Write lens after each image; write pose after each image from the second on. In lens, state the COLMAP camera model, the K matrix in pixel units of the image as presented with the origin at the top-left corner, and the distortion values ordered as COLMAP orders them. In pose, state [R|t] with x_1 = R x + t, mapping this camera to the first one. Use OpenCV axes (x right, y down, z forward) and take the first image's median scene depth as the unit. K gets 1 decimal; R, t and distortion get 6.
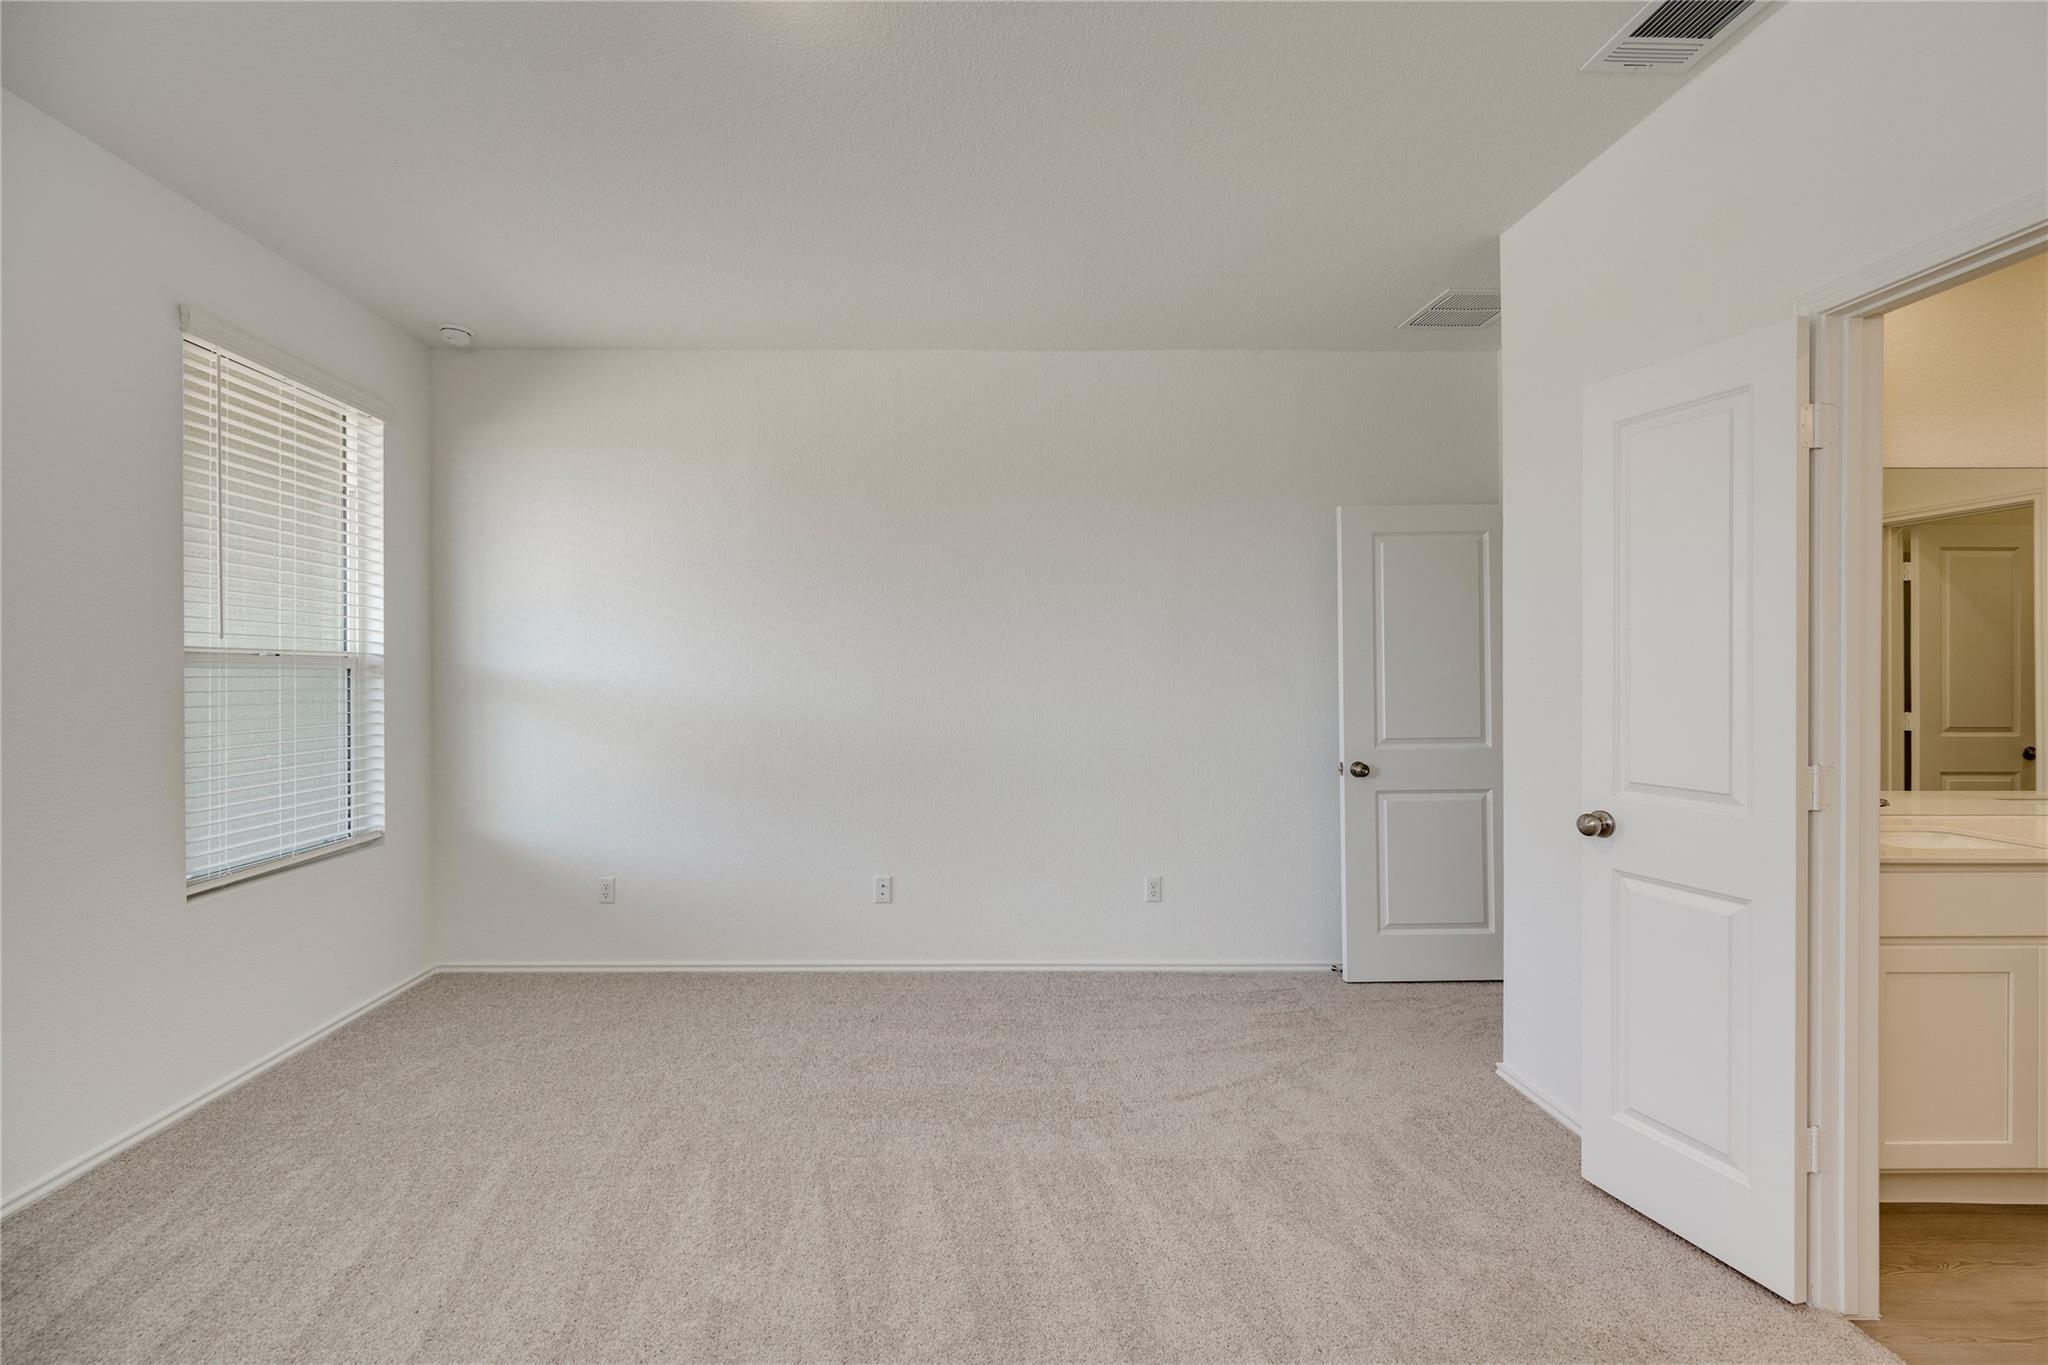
lens RADIAL K [[883.3, 0, 1036.3], [0, 883.3, 679.9], [0, 0, 1]] dist [-0.002511, -0.000003]
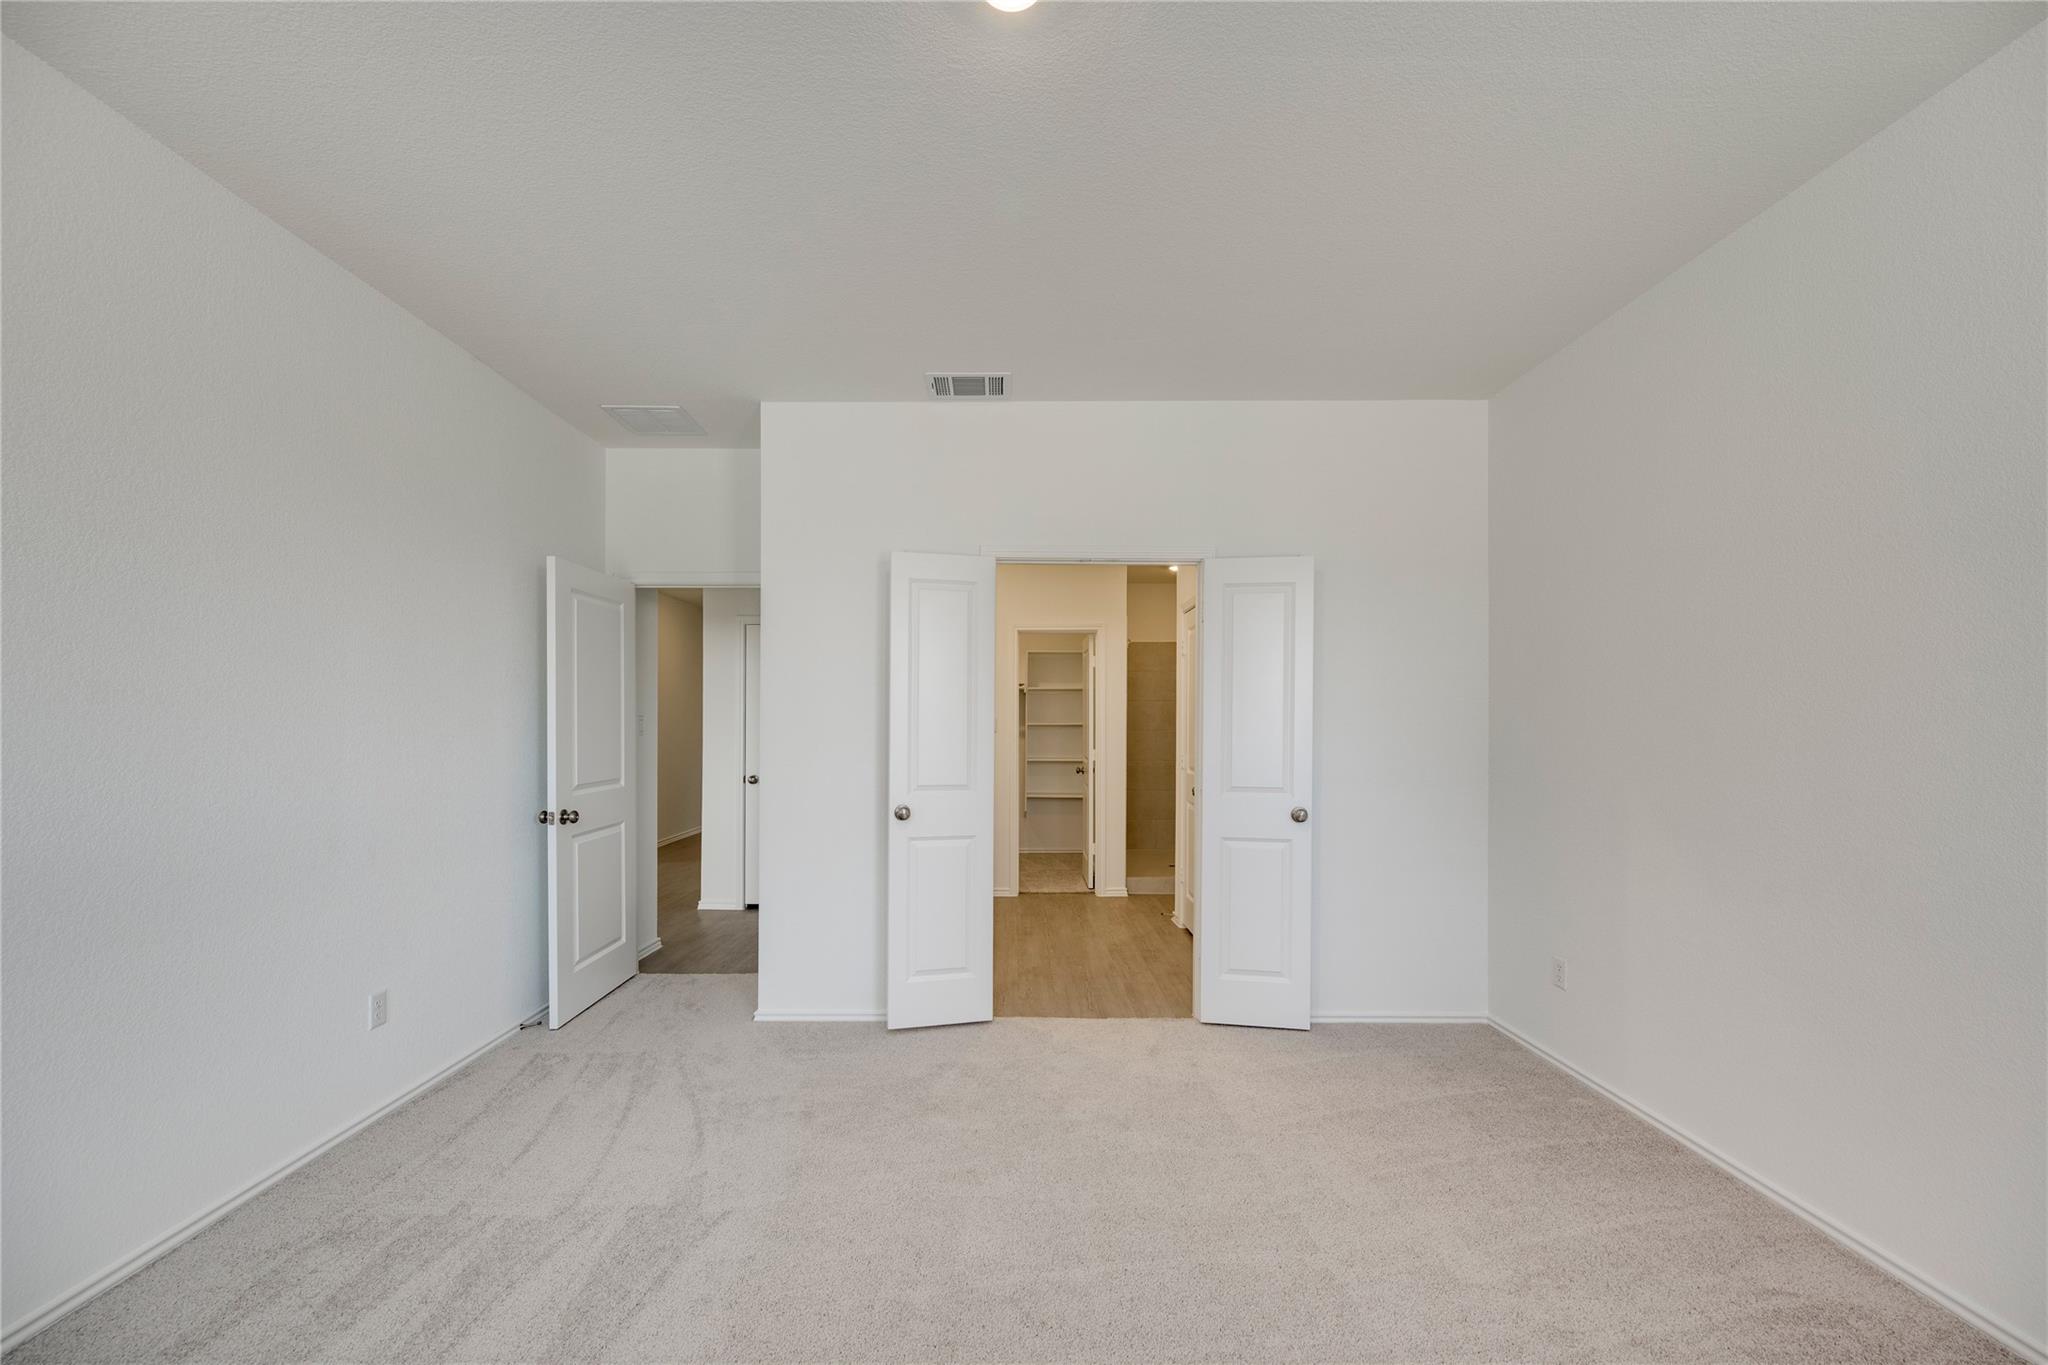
lens RADIAL K [[784.5, 0, 1022.7], [0, 784.5, 715.6], [0, 0, 1]] dist [-0.000373, 0.000010]
pose [[0.040826, 0.008249, 0.999132, -0.611476], [0.006361, 0.999944, -0.008515, -0.005707], [-0.999146, 0.006703, 0.040771, 0.499622]]
